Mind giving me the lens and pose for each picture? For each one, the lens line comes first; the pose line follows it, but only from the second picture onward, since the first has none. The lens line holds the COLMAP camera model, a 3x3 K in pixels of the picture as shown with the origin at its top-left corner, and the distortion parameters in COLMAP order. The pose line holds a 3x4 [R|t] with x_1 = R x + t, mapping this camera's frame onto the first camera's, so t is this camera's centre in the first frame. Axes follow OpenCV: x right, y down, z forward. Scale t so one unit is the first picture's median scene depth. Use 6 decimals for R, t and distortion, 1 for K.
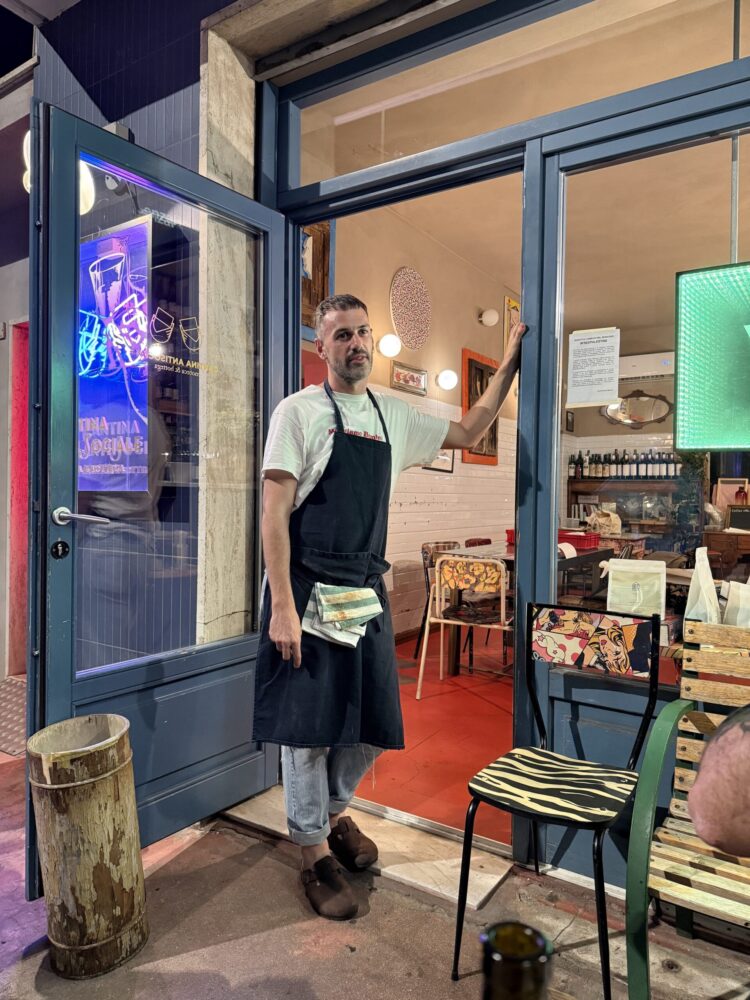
lens RADIAL K [[691.4, 0, 367.7], [0, 691.4, 486.9], [0, 0, 1]] dist [-0.049689, -0.004870]
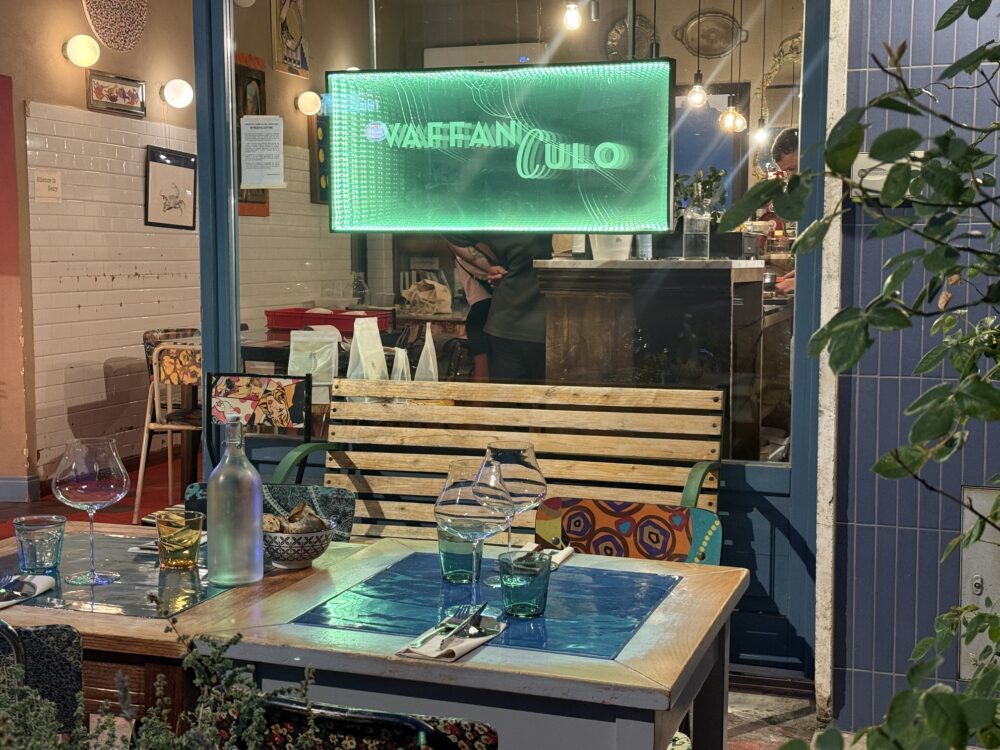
lens RADIAL K [[1239.0, 0, 502.1], [0, 1239.0, 381.0], [0, 0, 1]] dist [0.012055, 0.000000]
pose [[0.946621, -0.042685, 0.319511, 0.048629], [0.005878, 0.993315, 0.115286, -0.039546], [-0.322296, -0.107254, 0.940543, -0.973399]]
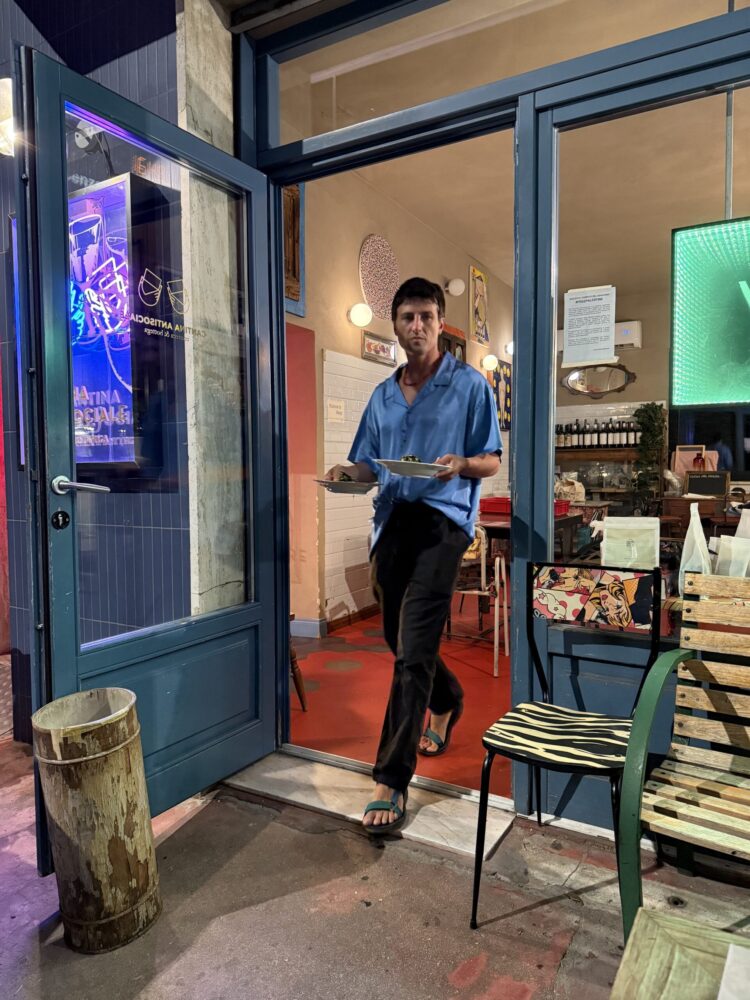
lens RADIAL K [[691.4, 0, 371.3], [0, 691.4, 496.1], [0, 0, 1]] dist [-0.049689, -0.004870]
pose [[0.997751, -0.026377, 0.061622, -0.056593], [0.023386, 0.998536, 0.048769, 0.017151], [-0.062818, -0.047218, 0.996907, 0.009551]]
